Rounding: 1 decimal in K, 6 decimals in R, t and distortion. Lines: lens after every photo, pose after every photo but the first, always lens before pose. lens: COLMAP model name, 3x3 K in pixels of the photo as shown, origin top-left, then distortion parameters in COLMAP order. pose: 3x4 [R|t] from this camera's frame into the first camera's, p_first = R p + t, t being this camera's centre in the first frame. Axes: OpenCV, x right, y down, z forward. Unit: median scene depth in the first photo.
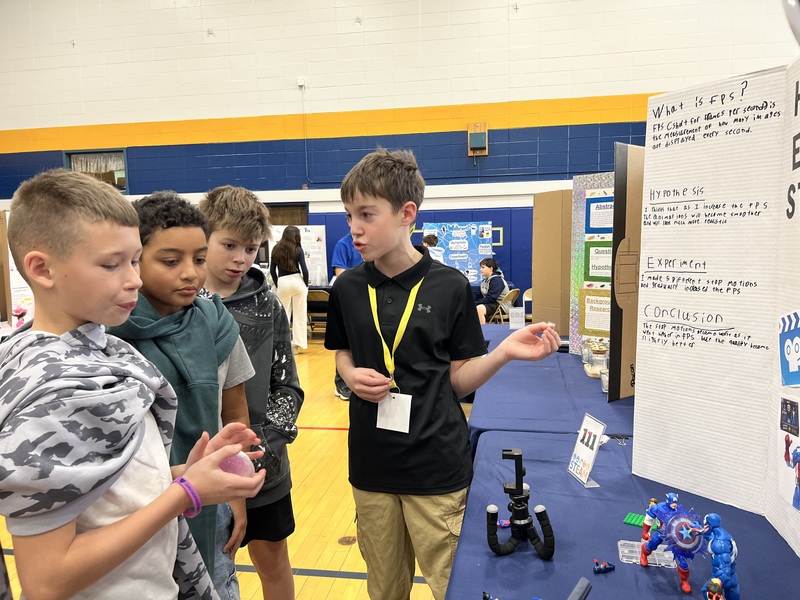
lens RADIAL K [[610.1, 0, 399.3], [0, 610.1, 304.0], [0, 0, 1]] dist [-0.010547, -0.012439]
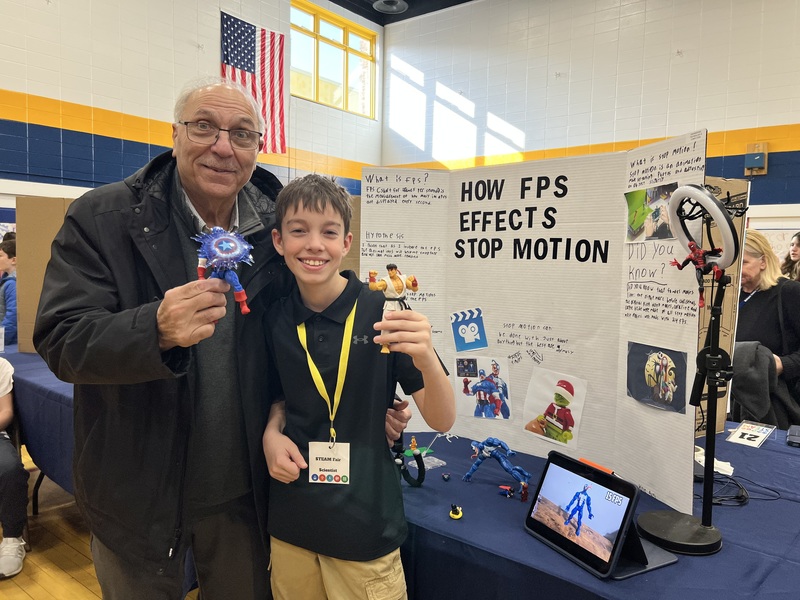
lens RADIAL K [[610.1, 0, 399.9], [0, 610.1, 297.6], [0, 0, 1]] dist [-0.010547, -0.012439]
pose [[0.418142, -0.038713, 0.907556, -0.925838], [0.048227, 0.998629, 0.020377, -0.060531], [-0.907101, 0.035248, 0.419436, 0.350603]]
